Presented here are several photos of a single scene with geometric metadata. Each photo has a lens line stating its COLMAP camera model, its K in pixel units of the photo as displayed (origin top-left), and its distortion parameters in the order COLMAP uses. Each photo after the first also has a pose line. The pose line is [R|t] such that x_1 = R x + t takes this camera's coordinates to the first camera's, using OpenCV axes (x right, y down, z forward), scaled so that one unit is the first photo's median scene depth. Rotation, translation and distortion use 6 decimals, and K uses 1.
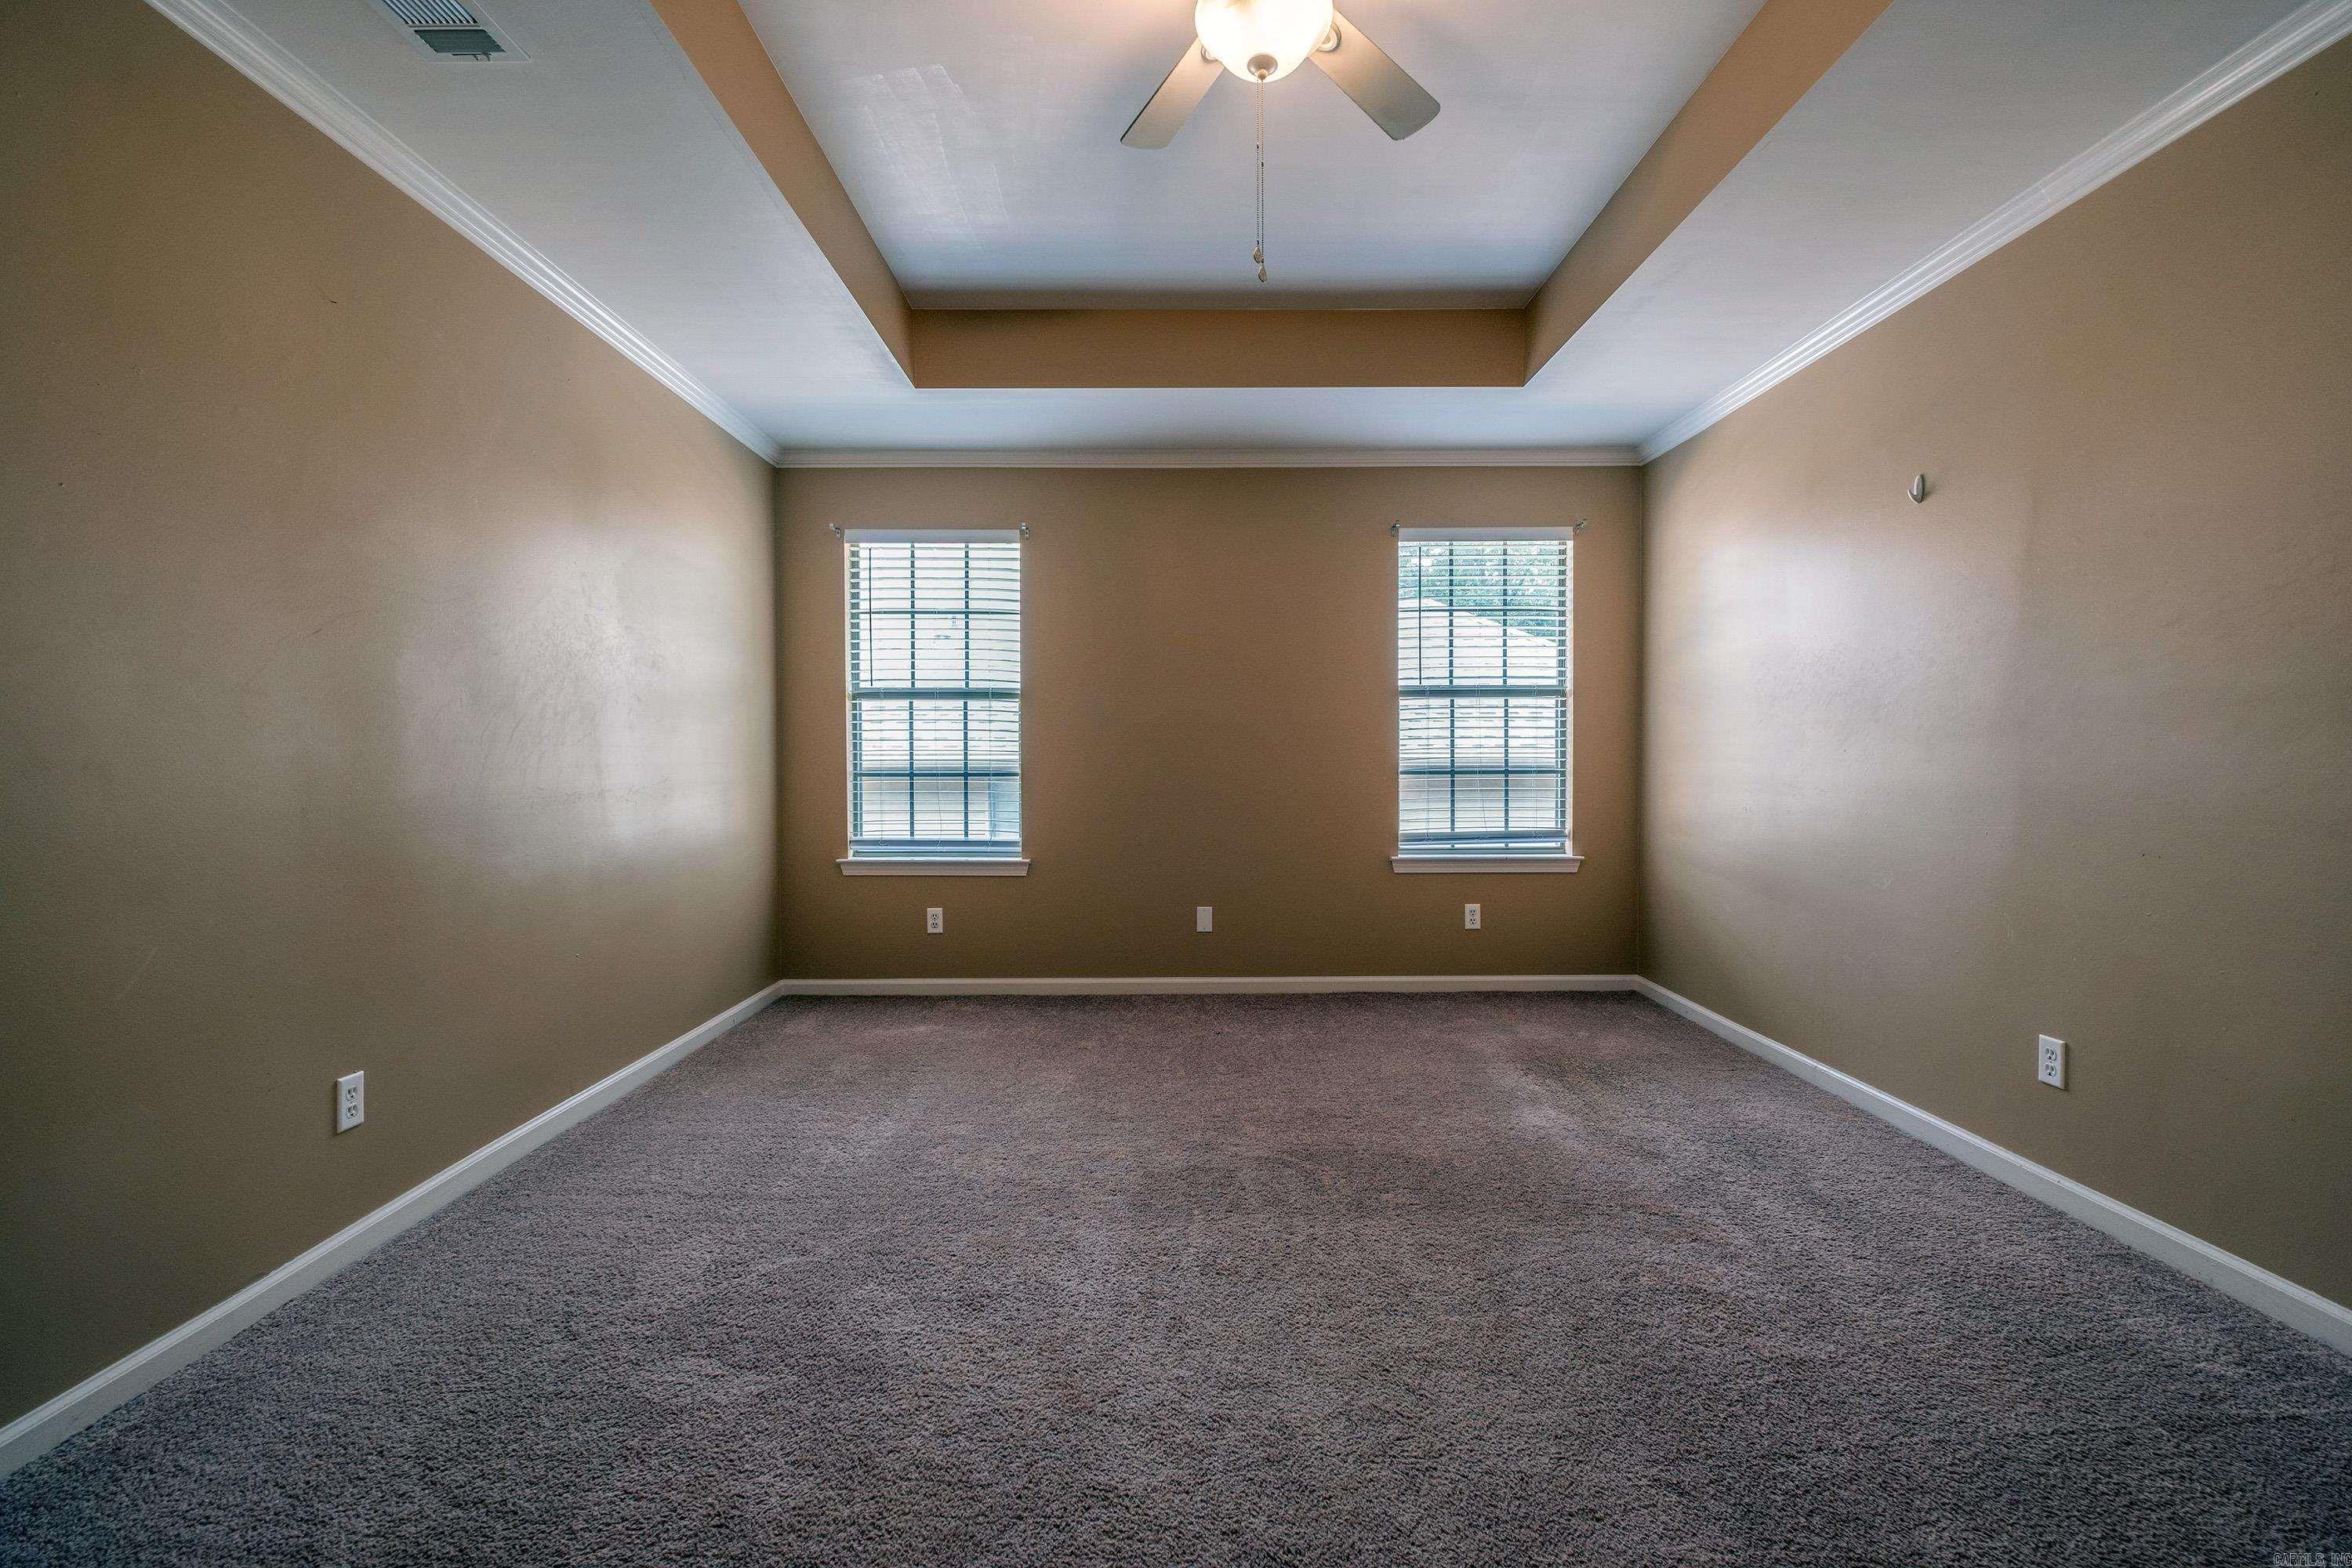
lens RADIAL K [[1011.2, 0, 1175.2], [0, 1011.2, 776.5], [0, 0, 1]] dist [0.010272, -0.007065]
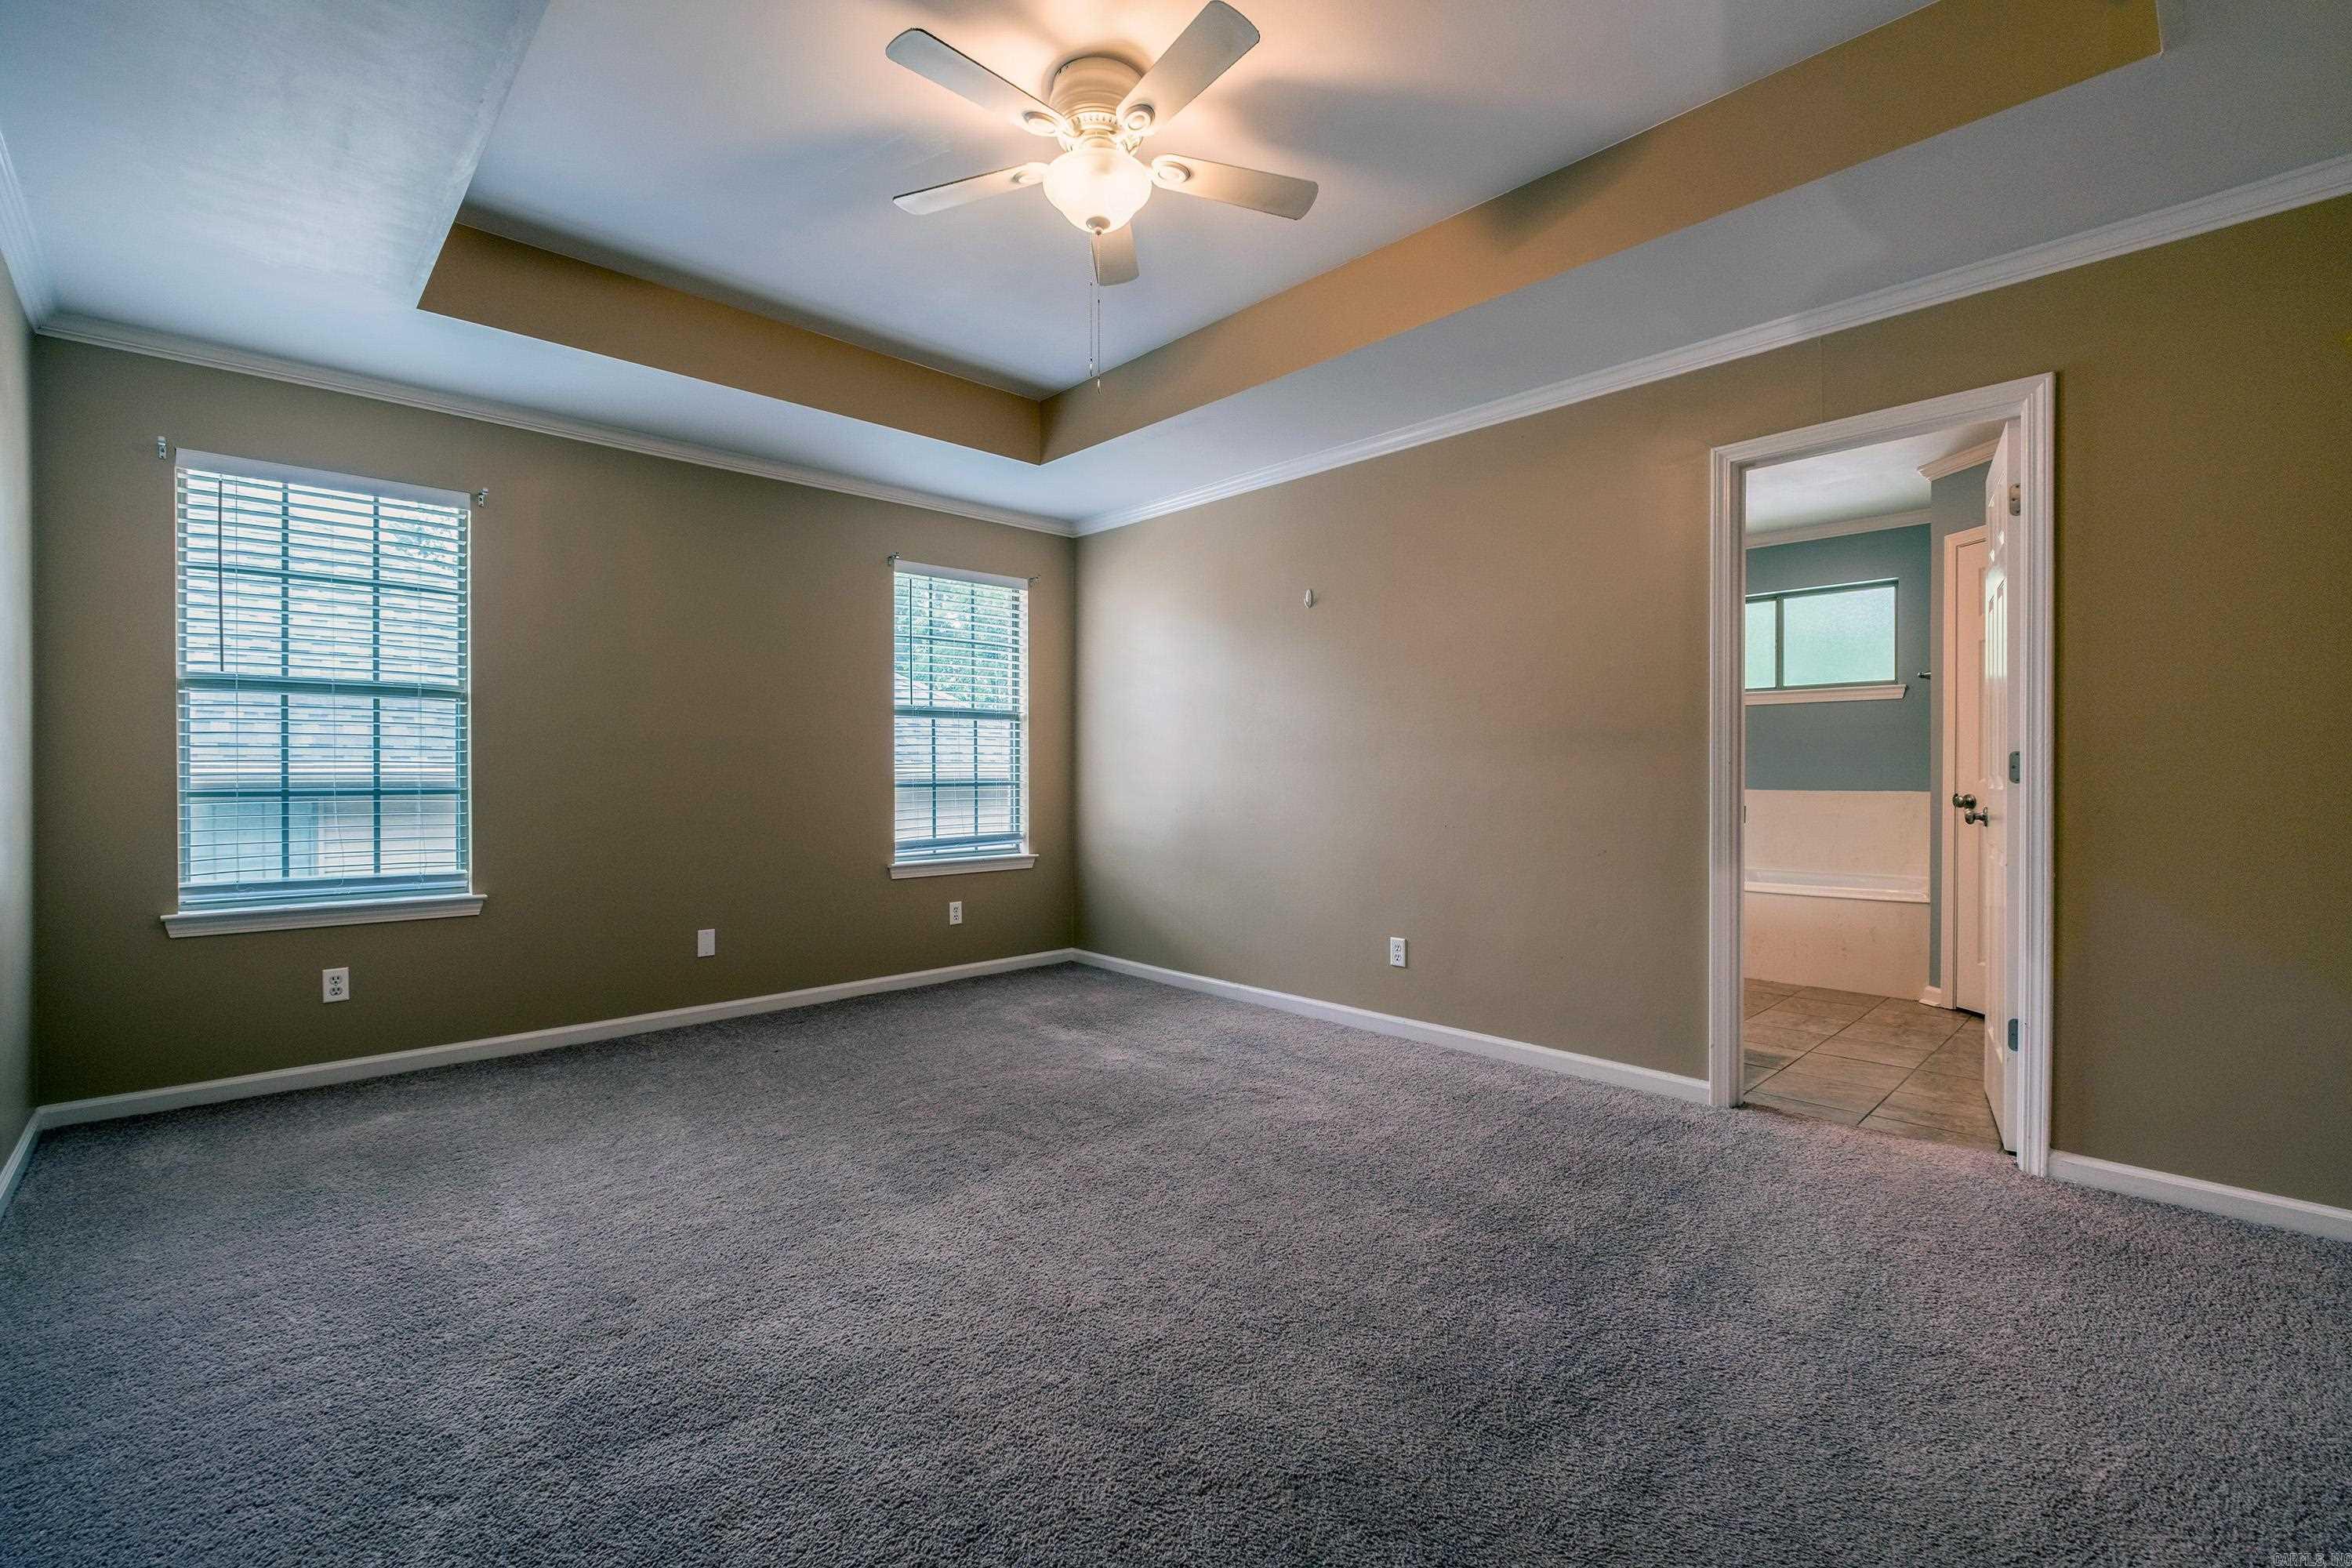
lens RADIAL K [[1011.2, 0, 1175.2], [0, 1011.2, 776.5], [0, 0, 1]] dist [0.010272, -0.007065]
pose [[0.730331, -0.001665, 0.683092, -0.297666], [0.011503, 0.999885, -0.009862, 0.000522], [-0.682997, 0.015060, 0.730266, 0.009807]]
